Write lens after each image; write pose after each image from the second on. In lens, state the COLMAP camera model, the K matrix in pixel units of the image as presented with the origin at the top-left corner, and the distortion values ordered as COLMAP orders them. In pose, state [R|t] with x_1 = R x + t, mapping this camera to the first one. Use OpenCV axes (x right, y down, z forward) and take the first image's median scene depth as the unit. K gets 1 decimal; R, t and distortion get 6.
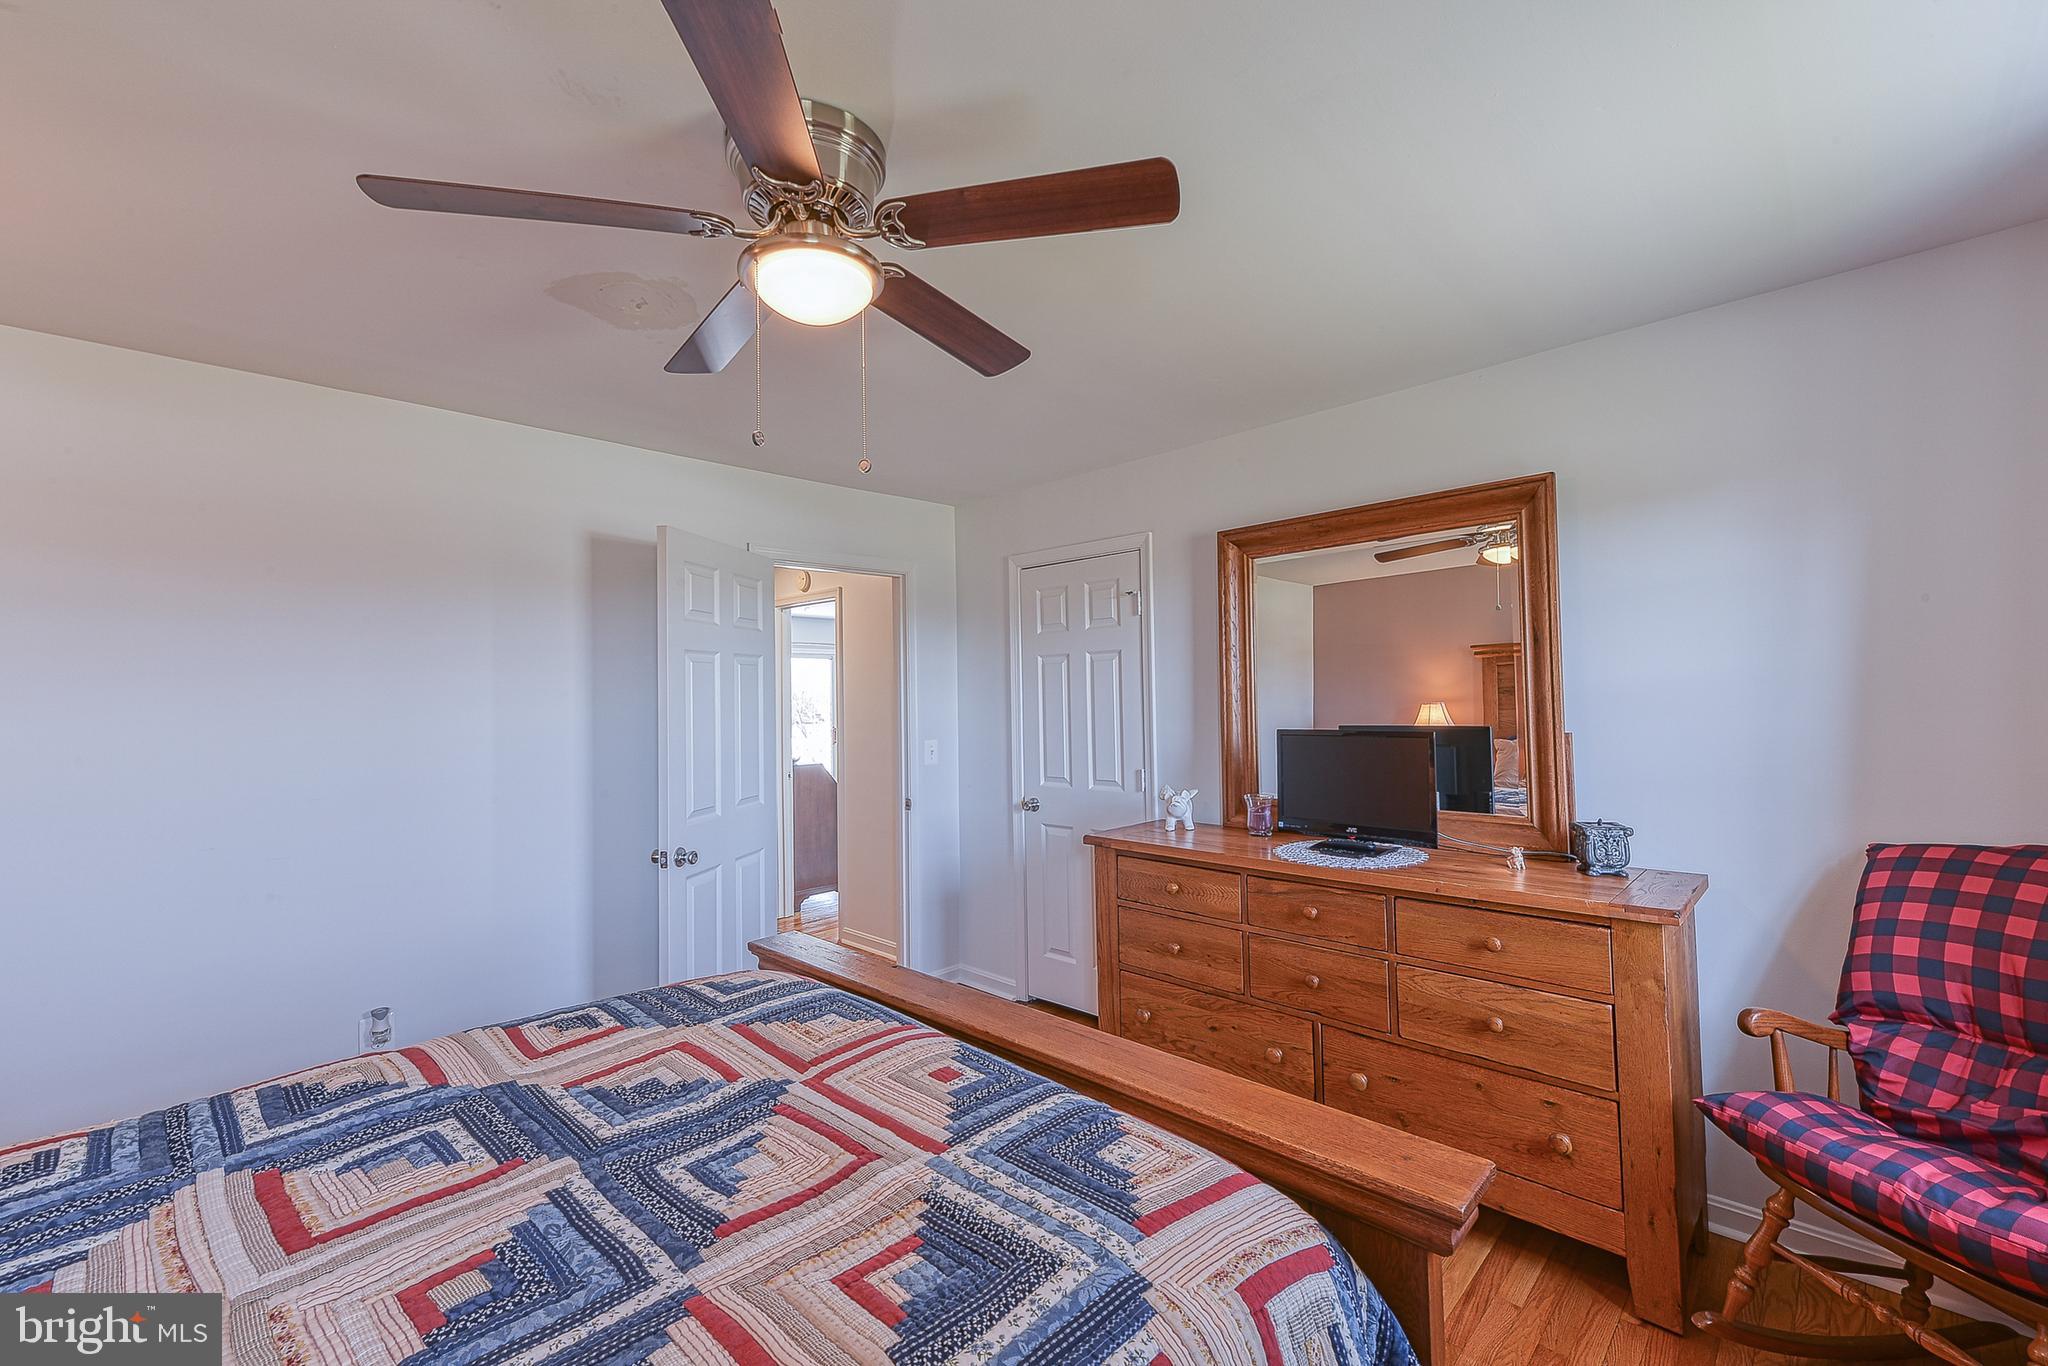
lens RADIAL K [[856.3, 0, 1034.2], [0, 856.3, 685.8], [0, 0, 1]] dist [0.000292, -0.000201]
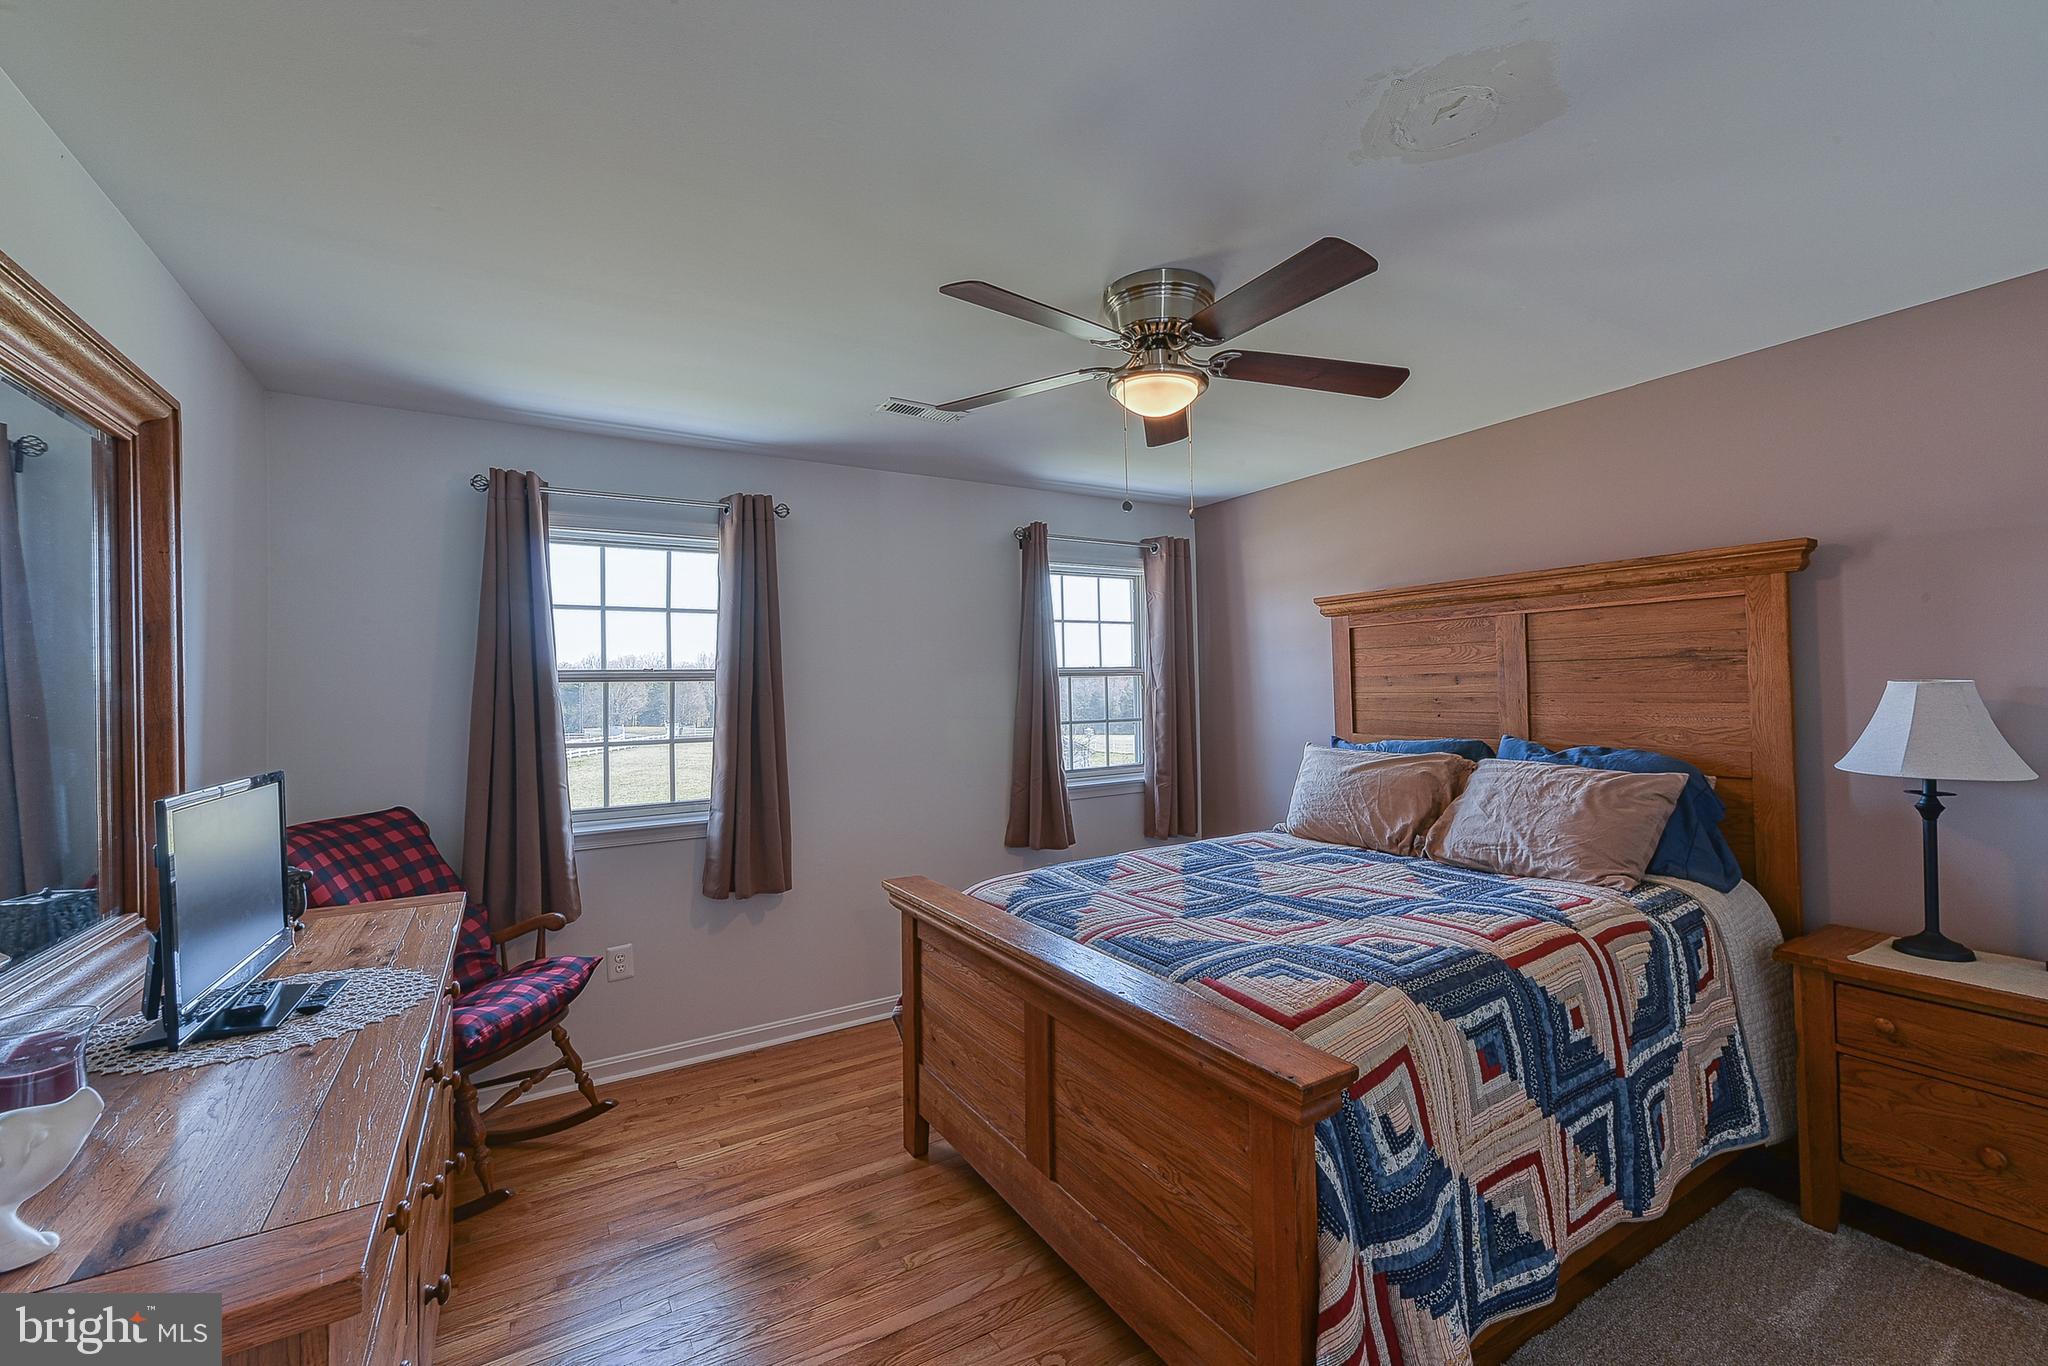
lens RADIAL K [[830.6, 0, 995.0], [0, 830.6, 682.5], [0, 0, 1]] dist [-0.050024, -0.000091]
pose [[-0.955765, 0.043533, 0.290893, -0.471747], [0.037449, 0.998948, -0.026453, 0.048909], [-0.291739, -0.014389, -0.956390, 2.921697]]
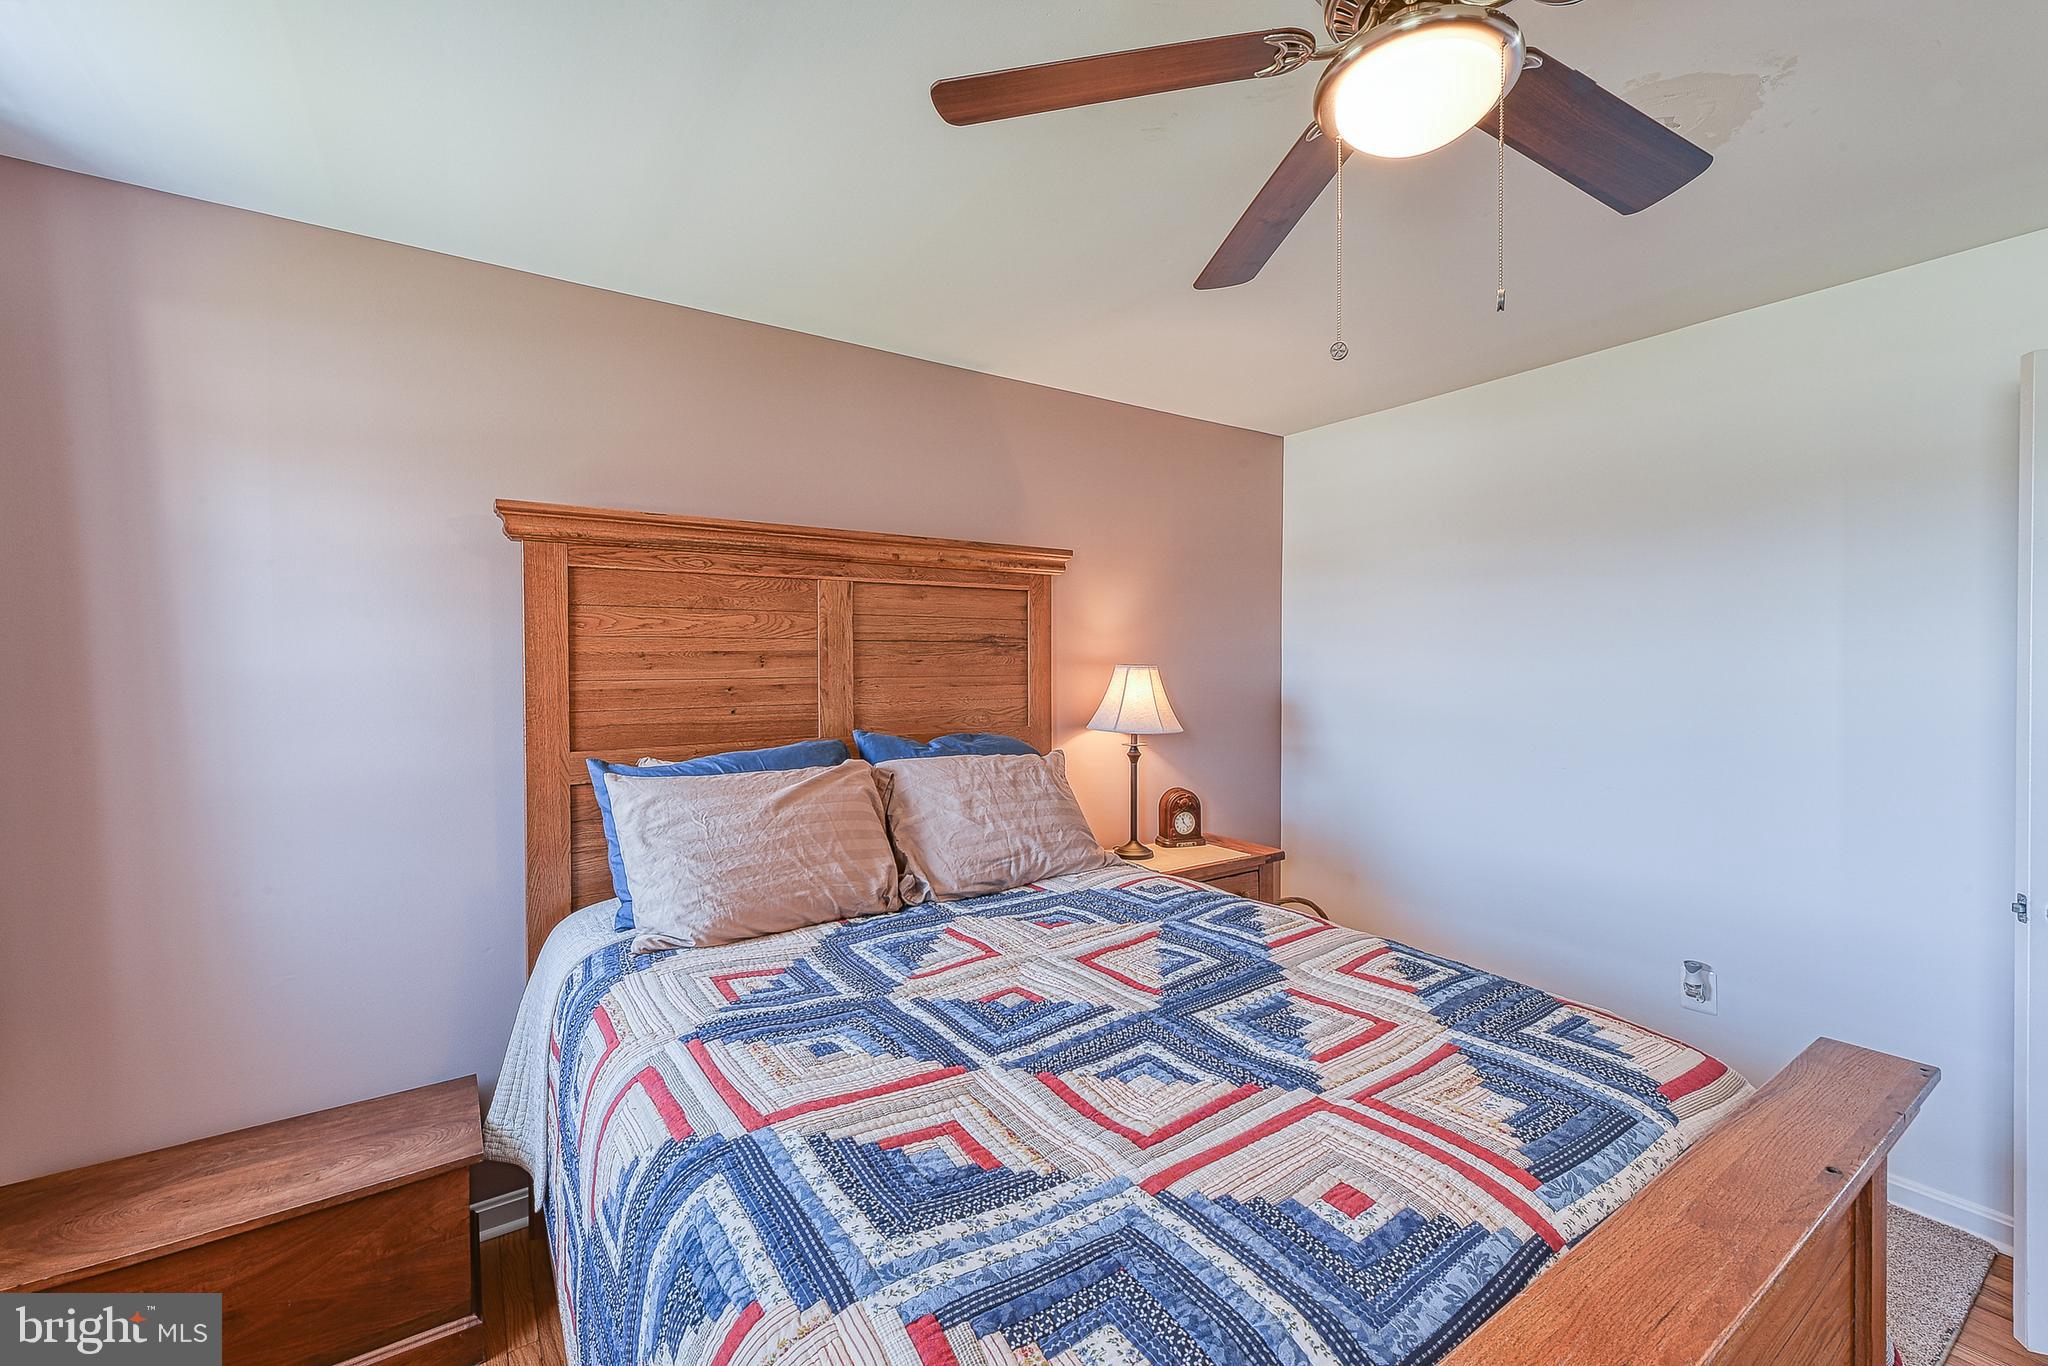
lens RADIAL K [[846.6, 0, 1028.1], [0, 846.6, 677.3], [0, 0, 1]] dist [0.002774, -0.000155]
pose [[-0.207420, 0.045116, -0.977211, 0.675130], [0.021766, 0.998901, 0.041498, -0.003181], [0.978010, -0.012663, -0.208174, 1.002088]]
